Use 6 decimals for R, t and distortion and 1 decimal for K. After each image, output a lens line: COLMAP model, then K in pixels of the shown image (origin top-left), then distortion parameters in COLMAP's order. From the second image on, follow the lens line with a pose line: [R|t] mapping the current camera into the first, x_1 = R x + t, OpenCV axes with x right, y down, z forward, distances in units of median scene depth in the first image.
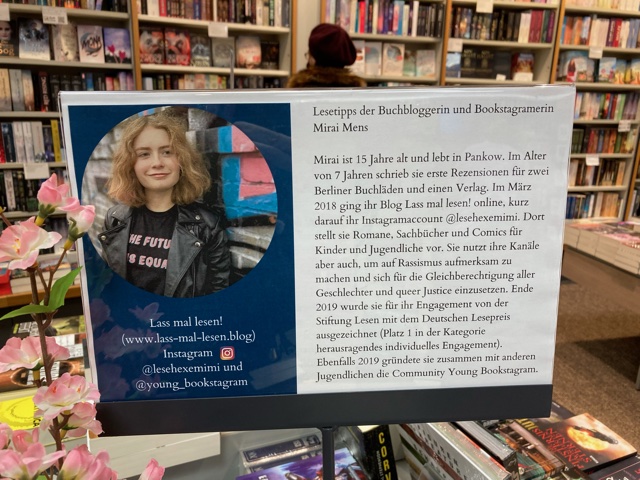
lens RADIAL K [[524.0, 0, 321.4], [0, 524.0, 237.5], [0, 0, 1]] dist [-0.012138, 0.008328]
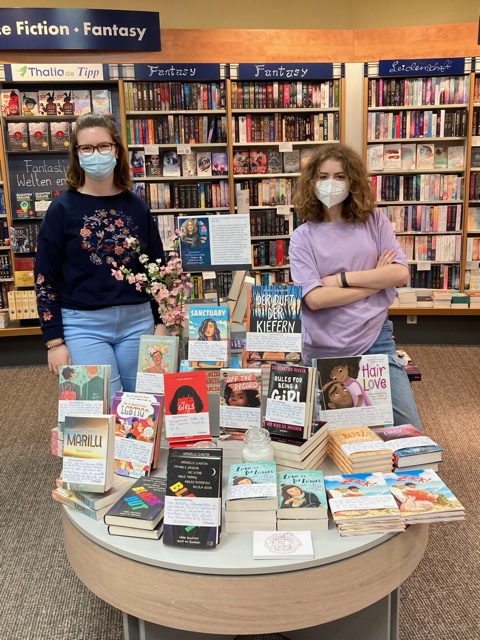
lens RADIAL K [[628.5, 0, 246.2], [0, 628.5, 316.3], [0, 0, 1]] dist [0.009578, 0.000000]
pose [[0.932981, 0.029500, -0.358716, 0.343943], [-0.042880, 0.998648, -0.029401, 0.126784], [0.357363, 0.042812, 0.932984, -0.651577]]
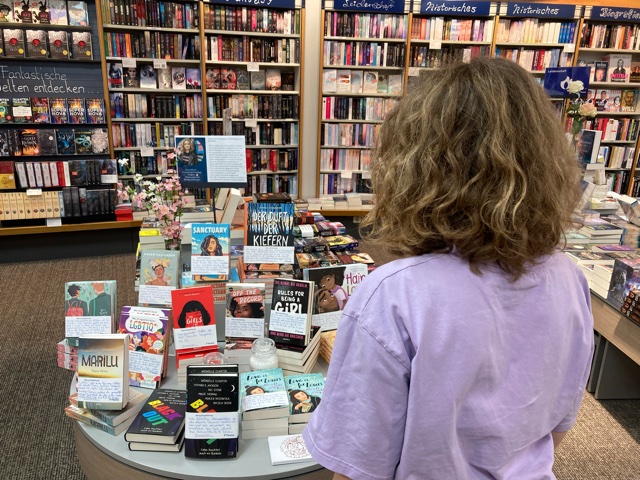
lens RADIAL K [[524.0, 0, 309.8], [0, 524.0, 245.8], [0, 0, 1]] dist [-0.012138, 0.008328]
pose [[0.986459, 0.046254, -0.157347, 0.264171], [-0.040973, 0.998488, 0.036644, 0.093431], [0.158804, -0.029701, 0.986863, -0.609635]]
